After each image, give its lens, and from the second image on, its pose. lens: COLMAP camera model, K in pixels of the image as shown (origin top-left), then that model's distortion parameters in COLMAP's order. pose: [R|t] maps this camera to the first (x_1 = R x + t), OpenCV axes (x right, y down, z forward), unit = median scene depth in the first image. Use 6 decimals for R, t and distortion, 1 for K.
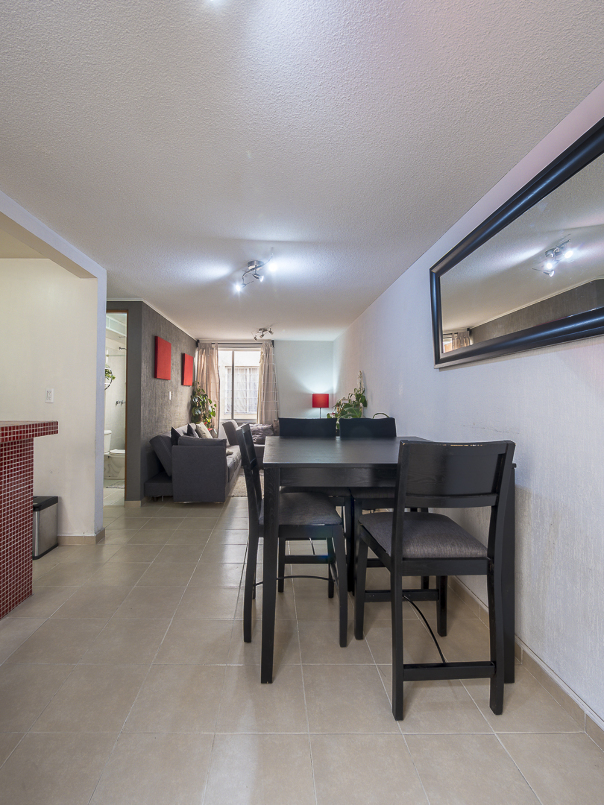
lens RADIAL K [[361.5, 0, 272.3], [0, 361.5, 388.7], [0, 0, 1]] dist [-0.001889, -0.000408]
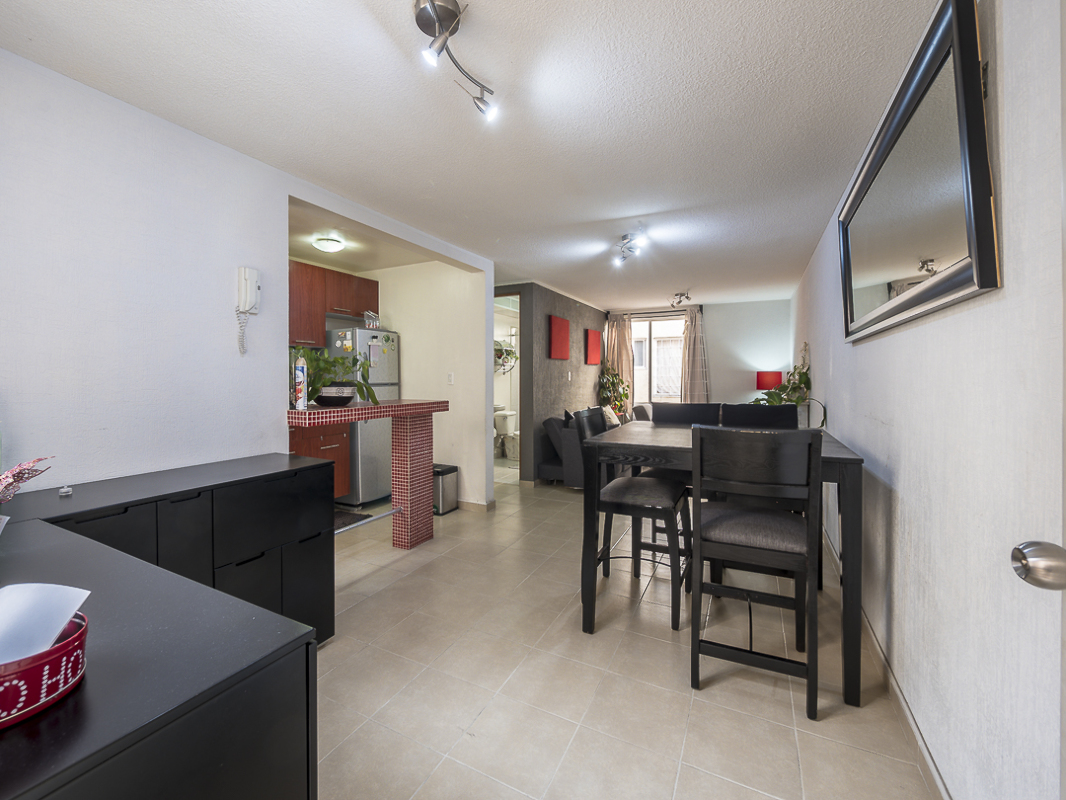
lens RADIAL K [[455.8, 0, 512.3], [0, 455.8, 368.5], [0, 0, 1]] dist [-0.000074, 0.000031]
pose [[0.884749, -0.013652, -0.465868, 0.144826], [0.018530, 0.999811, 0.005894, -0.011026], [0.465699, -0.013847, 0.884835, -0.119194]]
